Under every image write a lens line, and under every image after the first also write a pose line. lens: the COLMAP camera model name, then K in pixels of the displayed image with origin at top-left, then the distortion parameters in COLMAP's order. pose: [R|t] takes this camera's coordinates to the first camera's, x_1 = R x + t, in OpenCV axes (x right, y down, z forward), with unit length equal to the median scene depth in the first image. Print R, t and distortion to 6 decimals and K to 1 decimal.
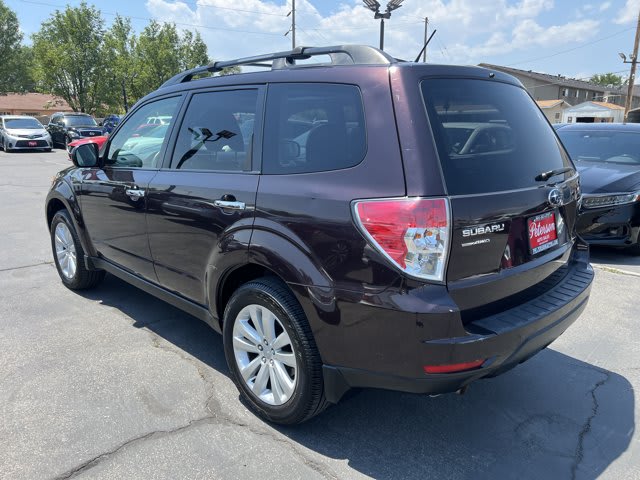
lens RADIAL K [[484.7, 0, 320.0], [0, 484.7, 240.0], [0, 0, 1]] dist [0.012641, 0.002440]
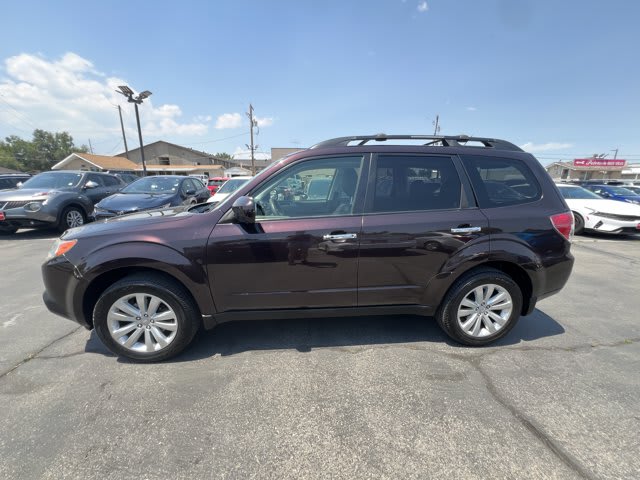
lens RADIAL K [[256.5, 0, 319.5], [0, 256.5, 245.9], [0, 0, 1]] dist [-0.002681, 0.000014]
pose [[0.638104, -0.189907, 0.746162, -0.785193], [0.170455, 0.979901, 0.103627, -0.132849], [-0.750845, 0.061062, 0.657650, 0.562969]]
